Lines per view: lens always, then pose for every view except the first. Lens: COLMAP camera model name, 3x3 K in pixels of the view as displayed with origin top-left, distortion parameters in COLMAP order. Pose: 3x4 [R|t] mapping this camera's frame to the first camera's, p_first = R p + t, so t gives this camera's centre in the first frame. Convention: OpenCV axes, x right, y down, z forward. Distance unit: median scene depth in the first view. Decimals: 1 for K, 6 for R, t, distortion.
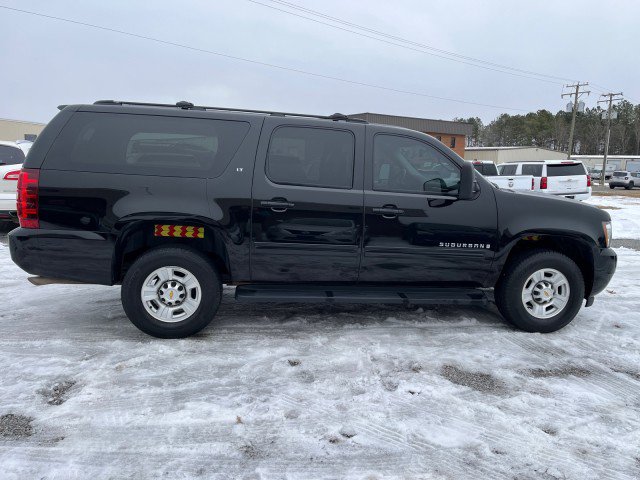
lens RADIAL K [[483.3, 0, 320.0], [0, 483.3, 240.0], [0, 0, 1]] dist [0.084119, -0.101276]
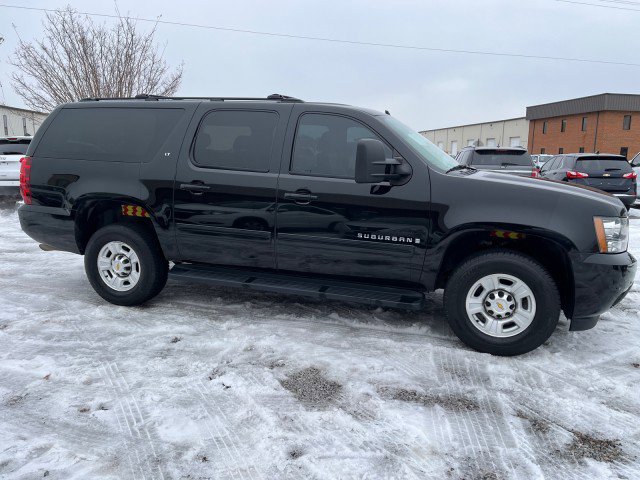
lens RADIAL K [[483.3, 0, 320.0], [0, 483.3, 240.0], [0, 0, 1]] dist [0.084119, -0.101276]
pose [[0.895385, 0.056336, -0.441715, 0.605077], [-0.051666, 0.998409, 0.022605, 0.001230], [0.442286, 0.002581, 0.896871, 0.189042]]
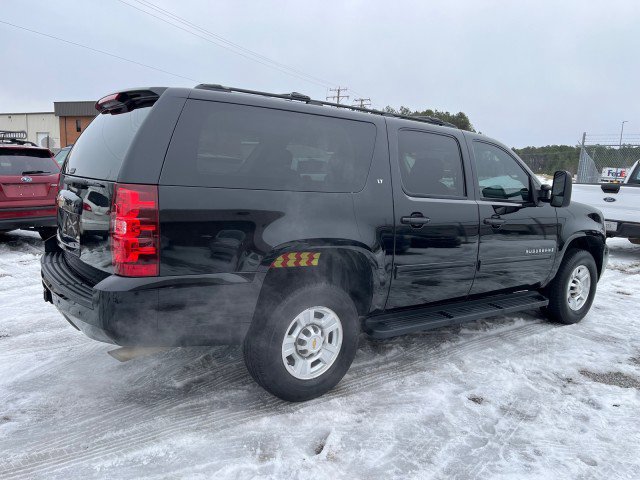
lens RADIAL K [[483.3, 0, 320.0], [0, 483.3, 240.0], [0, 0, 1]] dist [0.084119, -0.101276]
pose [[0.886377, -0.064058, 0.458512, -0.634996], [0.056337, 0.997945, 0.030512, -0.074165], [-0.459524, -0.001214, 0.888164, 0.306167]]
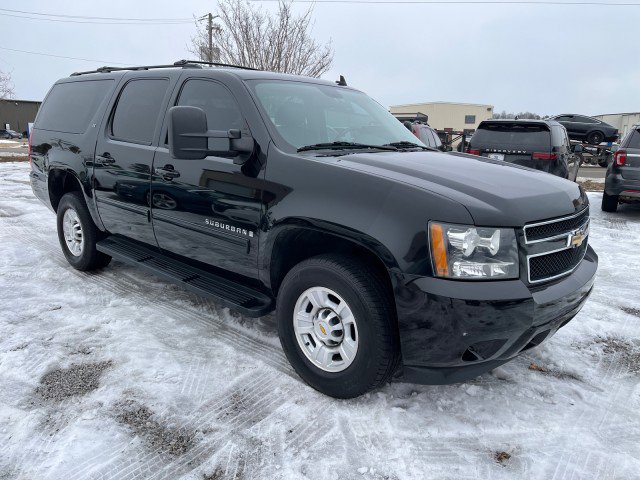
lens RADIAL K [[483.6, 0, 325.9], [0, 483.6, 239.4], [0, 0, 1]] dist [0.084342, -0.103802]
pose [[0.634636, 0.151677, -0.757781, 0.996144], [-0.122858, 0.987882, 0.094841, -0.061565], [0.762983, 0.032910, 0.645580, 0.688533]]
